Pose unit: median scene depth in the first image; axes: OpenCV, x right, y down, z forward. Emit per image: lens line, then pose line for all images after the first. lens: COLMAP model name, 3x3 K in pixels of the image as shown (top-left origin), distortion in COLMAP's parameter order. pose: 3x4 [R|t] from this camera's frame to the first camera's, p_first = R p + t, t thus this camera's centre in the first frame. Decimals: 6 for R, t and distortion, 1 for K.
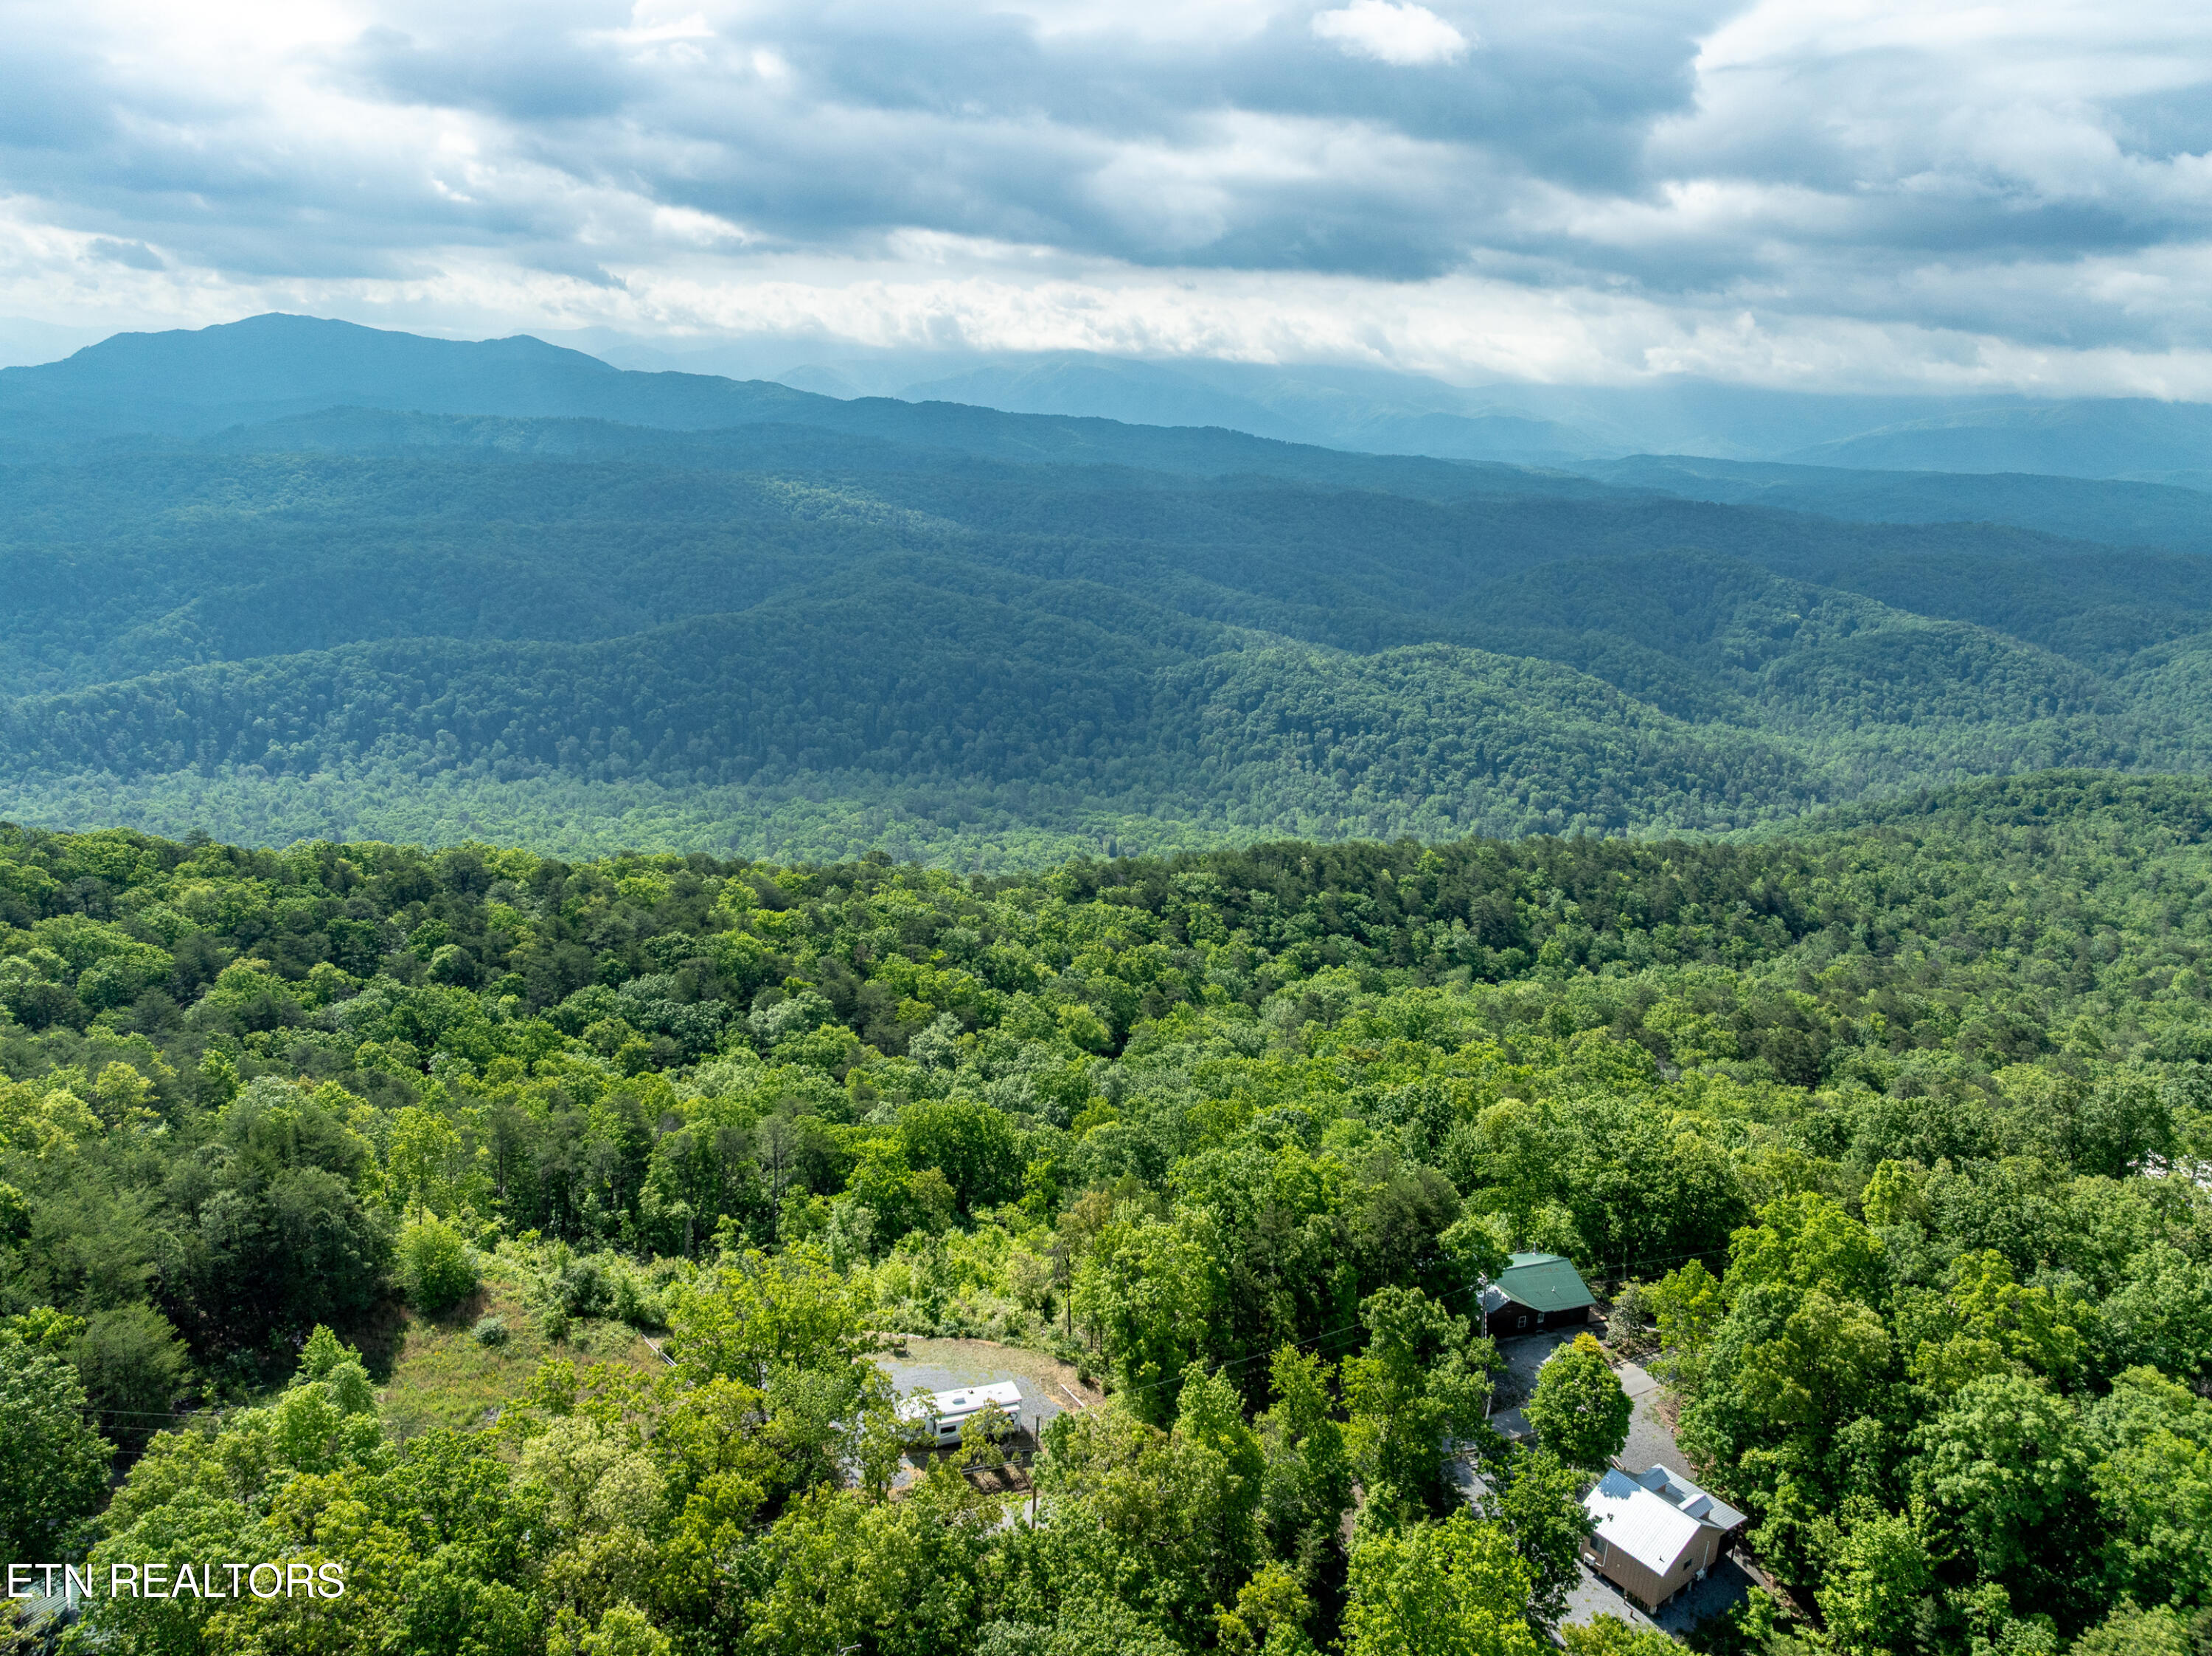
lens RADIAL K [[1559.0, 0, 1115.0], [0, 1559.0, 835.5], [0, 0, 1]] dist [-0.036470, 0.000272]
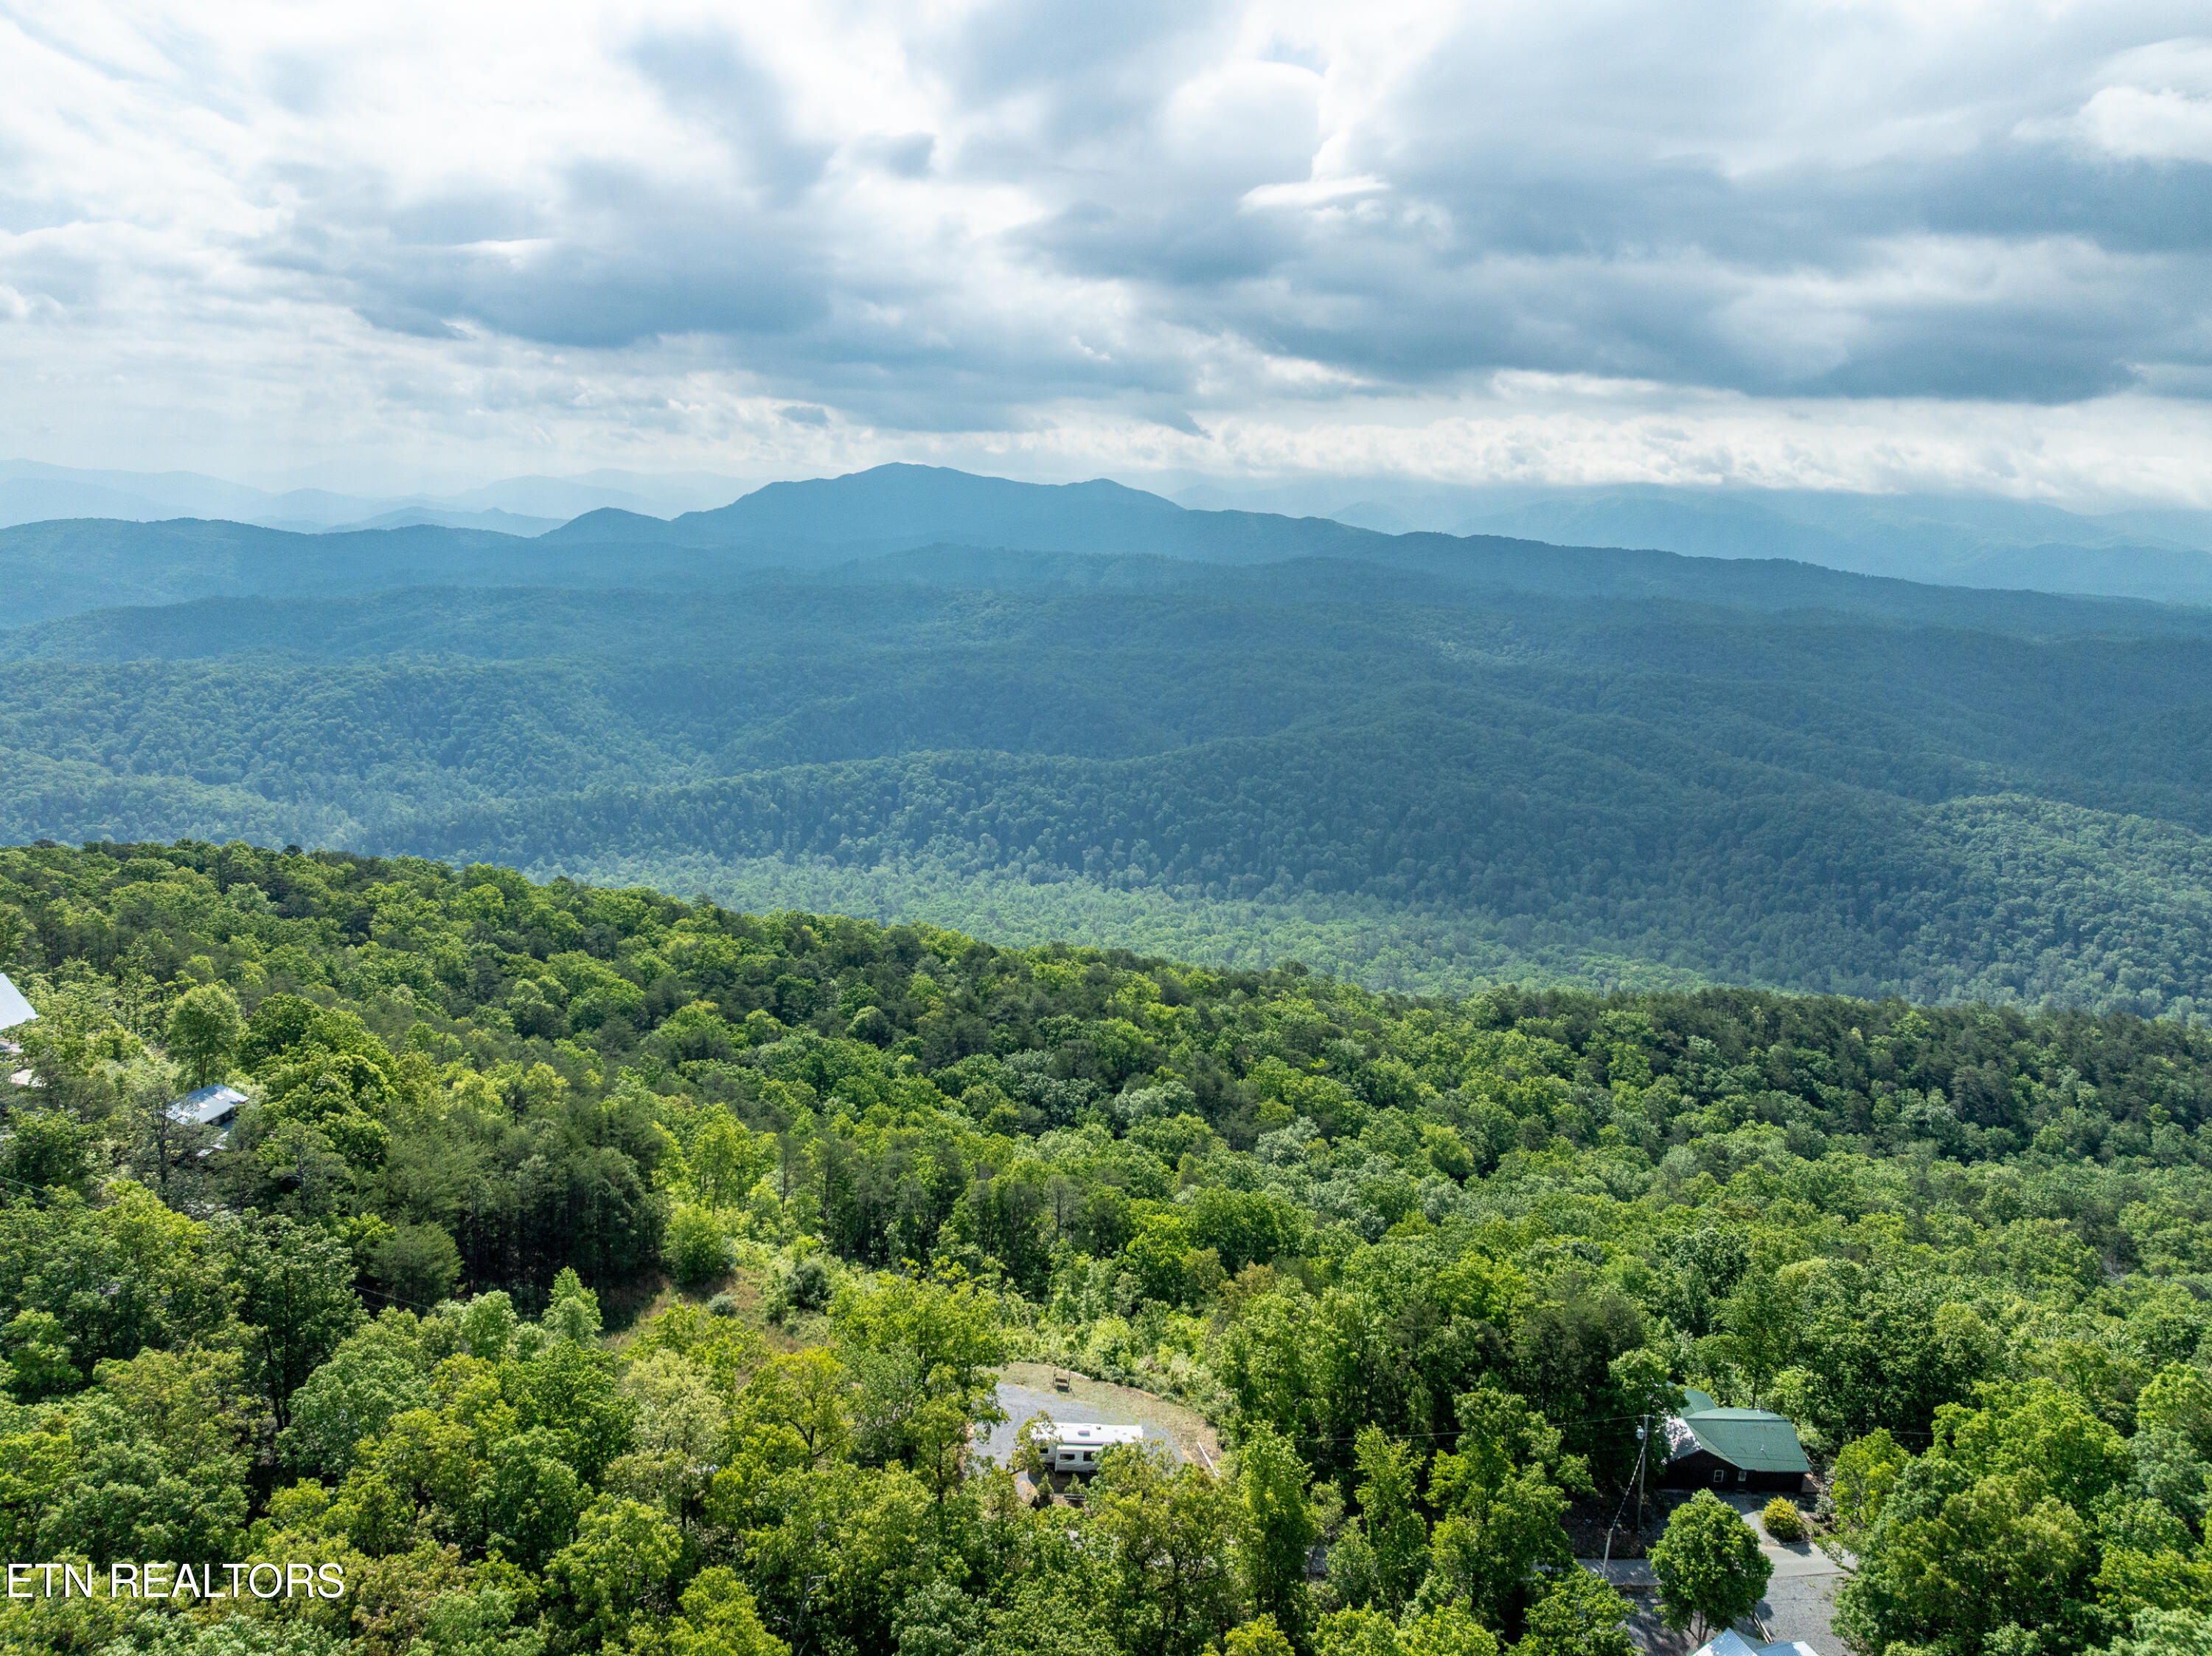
lens RADIAL K [[1559.0, 0, 1112.5], [0, 1559.0, 832.7], [0, 0, 1]] dist [-0.036470, 0.000272]
pose [[0.940284, 0.049814, -0.336727, 0.072992], [-0.078071, 0.994424, -0.070897, 0.007293], [0.331317, 0.092951, 0.938930, -0.011387]]
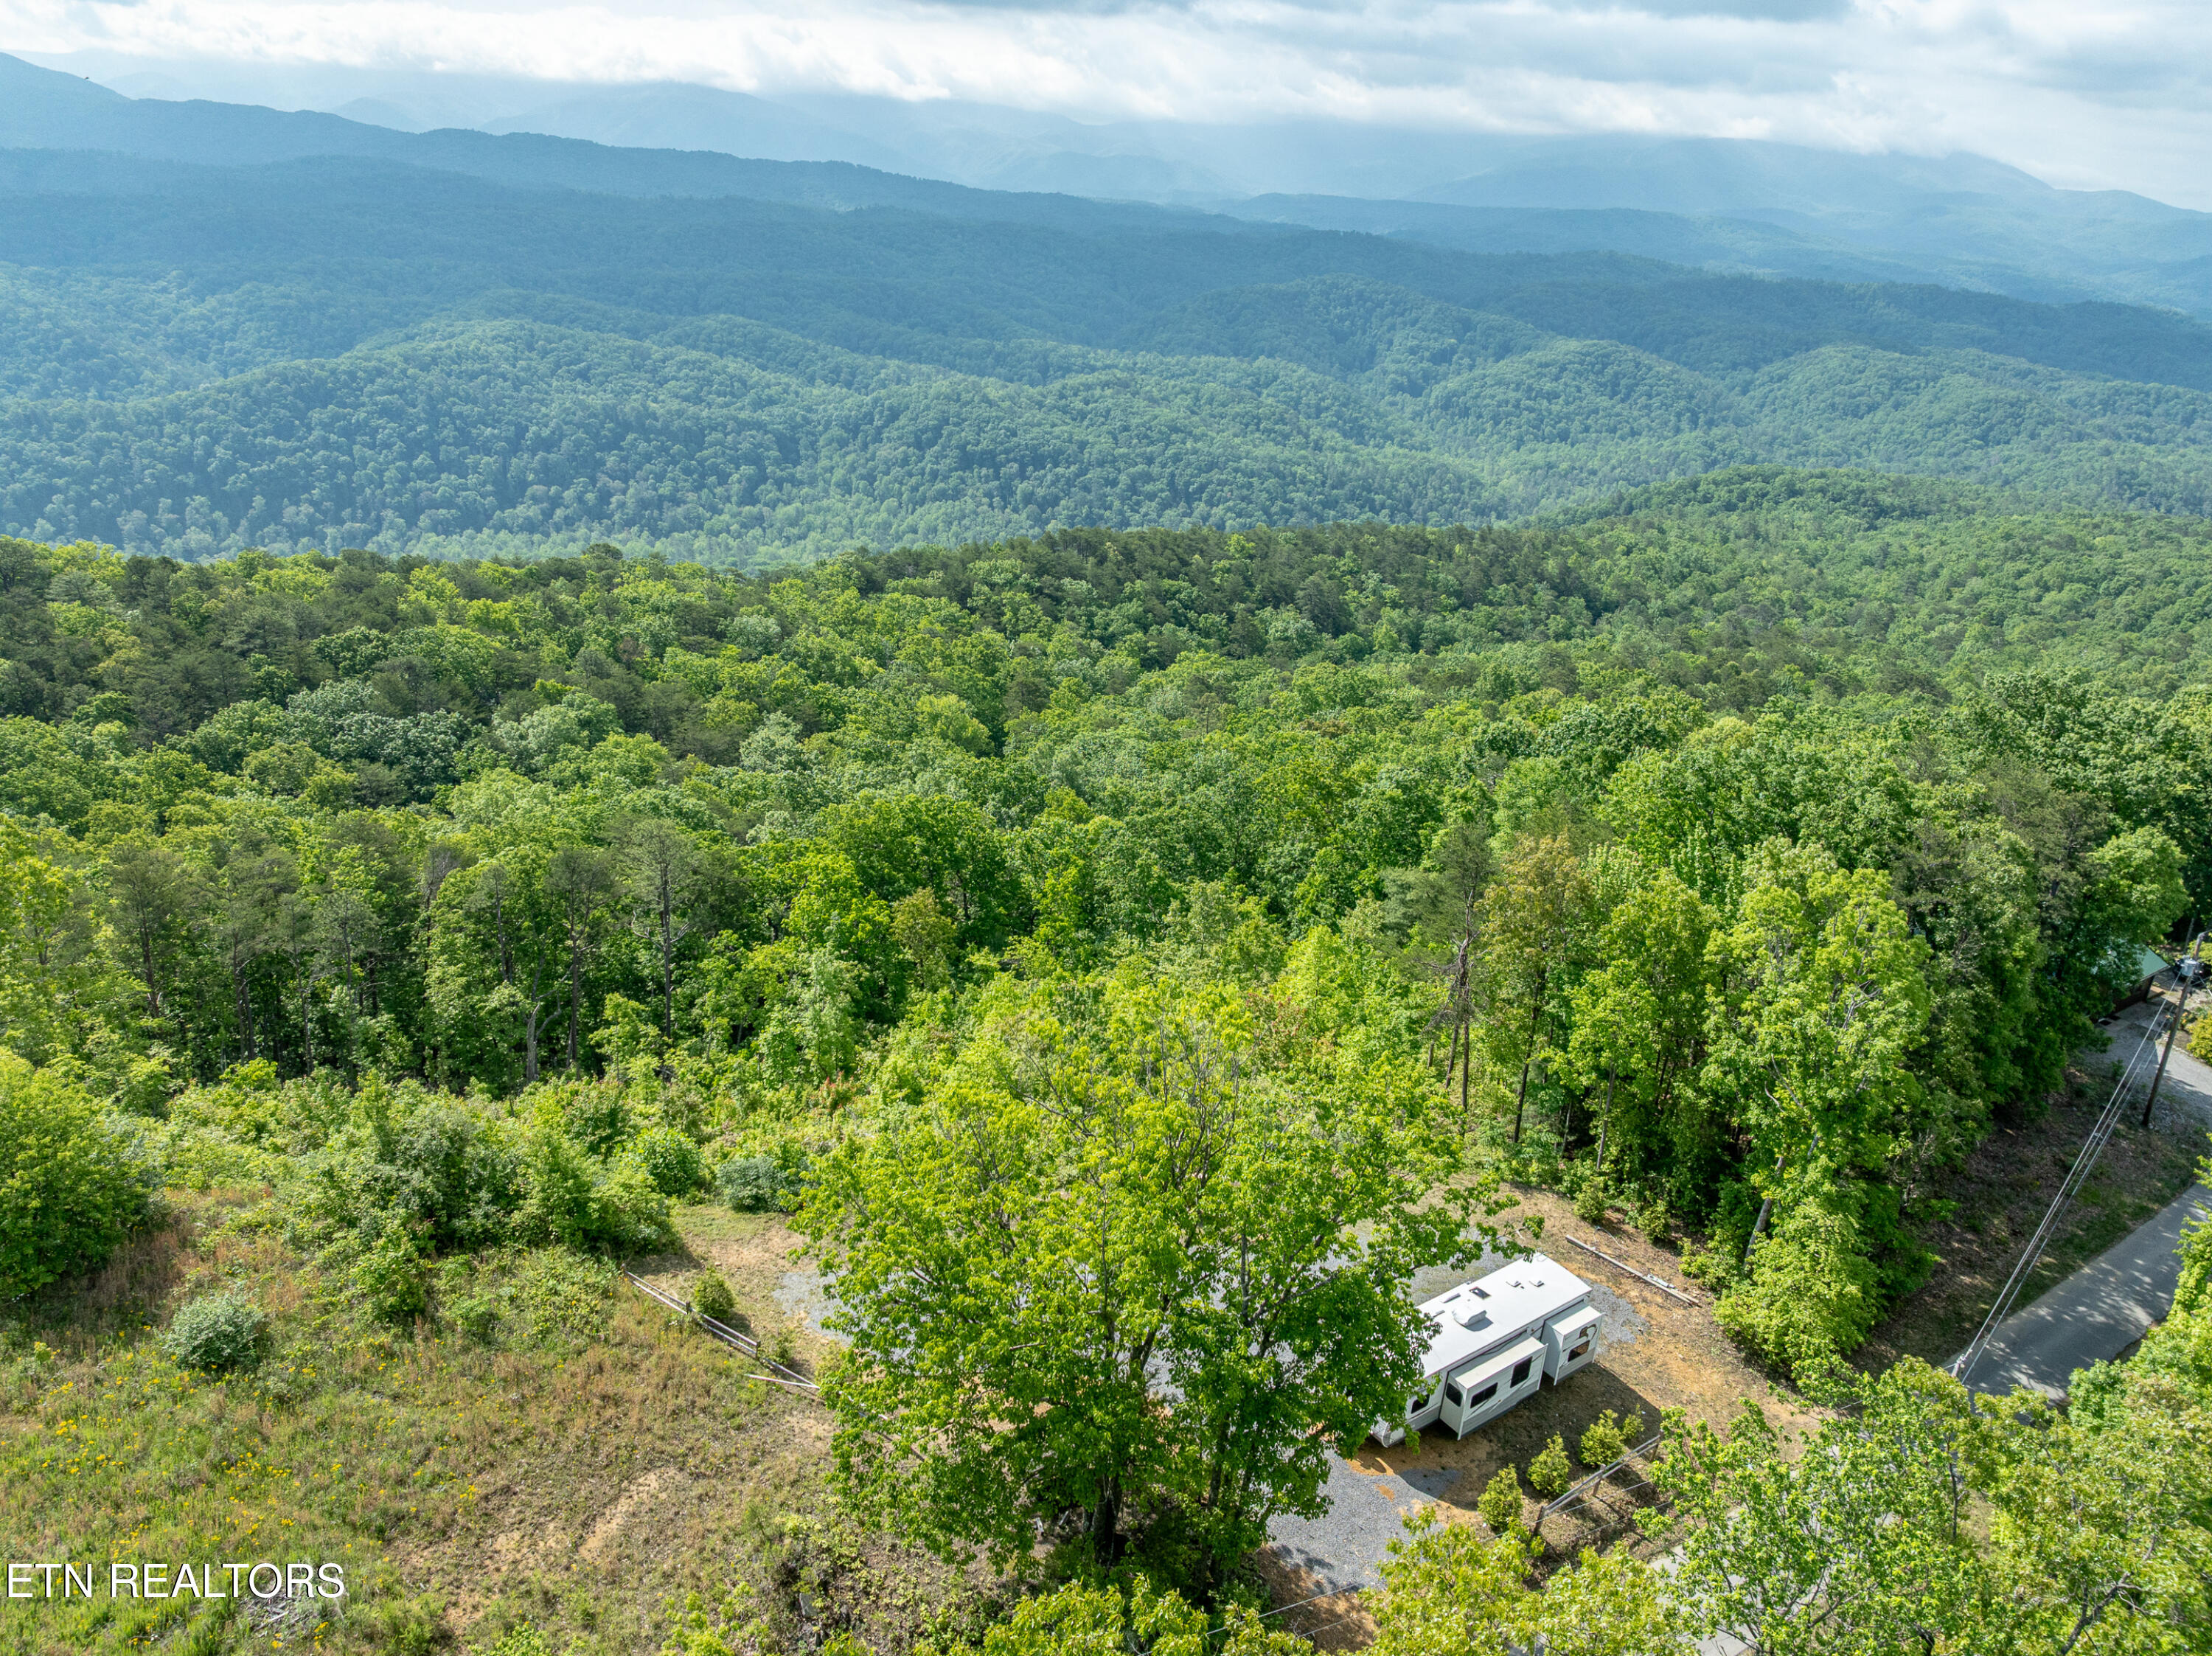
lens RADIAL K [[1559.0, 0, 1115.5], [0, 1559.0, 827.5], [0, 0, 1]] dist [-0.036470, 0.000272]
pose [[0.973464, -0.087399, 0.211495, -0.076566], [0.056420, 0.987328, 0.148322, 0.046798], [-0.221778, -0.132453, 0.966059, 0.179297]]
